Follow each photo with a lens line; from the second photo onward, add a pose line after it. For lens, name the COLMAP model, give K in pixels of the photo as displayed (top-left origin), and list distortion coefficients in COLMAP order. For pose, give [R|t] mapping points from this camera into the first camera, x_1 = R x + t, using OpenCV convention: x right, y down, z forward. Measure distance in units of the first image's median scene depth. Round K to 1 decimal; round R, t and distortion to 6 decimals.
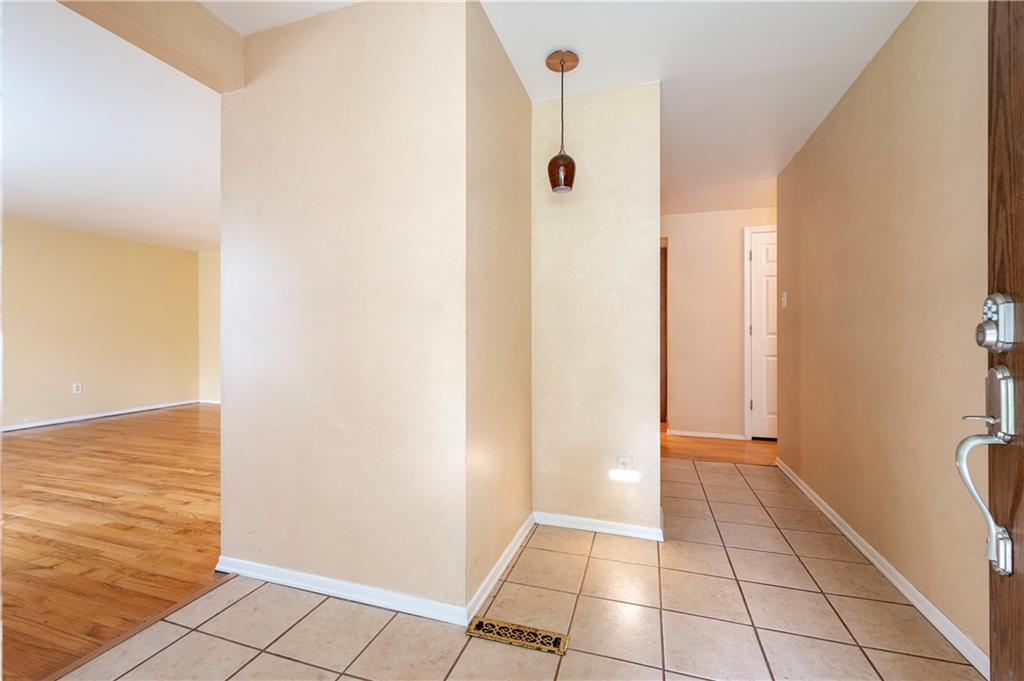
lens RADIAL K [[431.7, 0, 512.8], [0, 431.7, 337.4], [0, 0, 1]] dist [-0.001228, -0.000305]
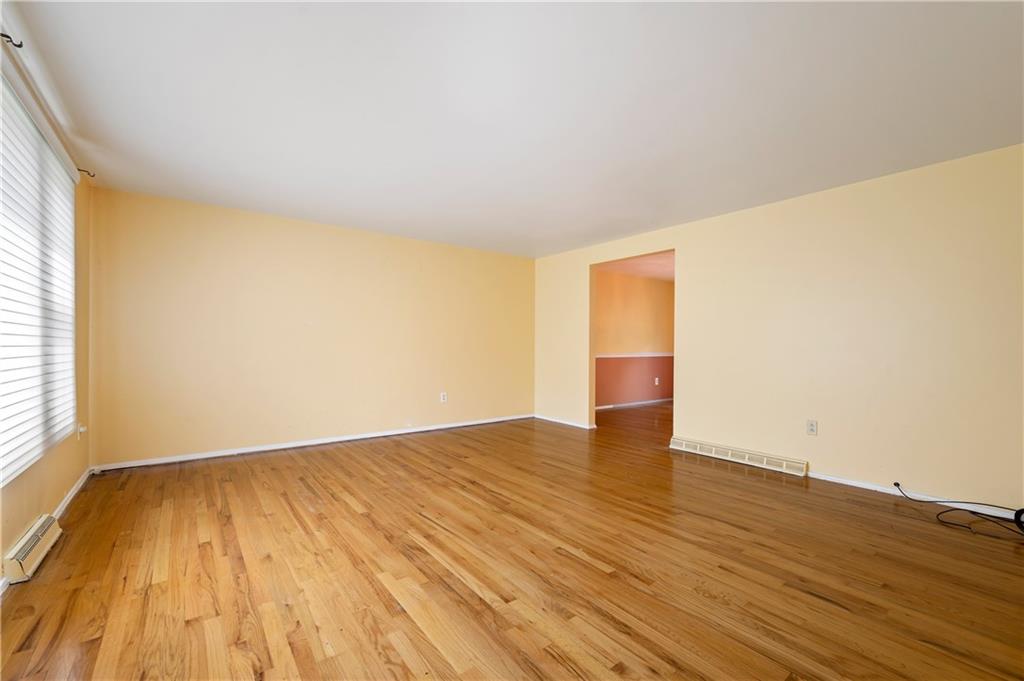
lens RADIAL K [[431.7, 0, 513.0], [0, 431.7, 343.3], [0, 0, 1]] dist [-0.001228, -0.000305]
pose [[0.818965, -0.001765, -0.573841, -0.496480], [-0.005330, 0.999929, -0.010682, -0.005364], [0.573819, 0.011807, 0.818897, 0.432977]]
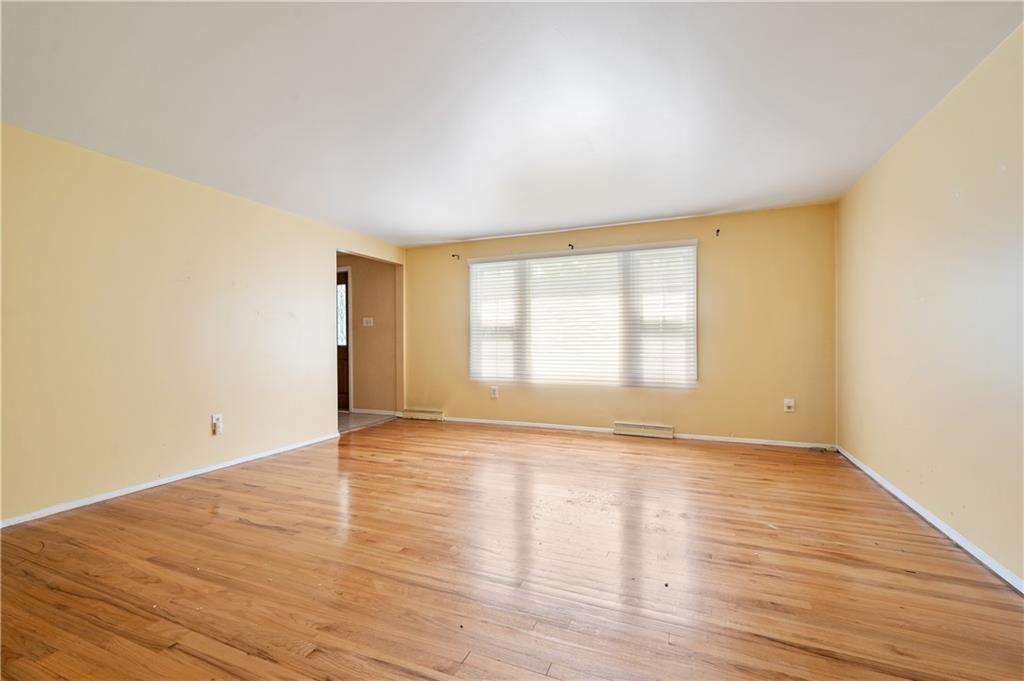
lens RADIAL K [[431.7, 0, 512.9], [0, 431.7, 340.8], [0, 0, 1]] dist [-0.001228, -0.000305]
pose [[-0.996102, -0.001715, 0.088187, -1.200104], [-0.001334, 0.999990, 0.004381, -0.010231], [-0.088194, 0.004246, -0.996094, 2.138028]]
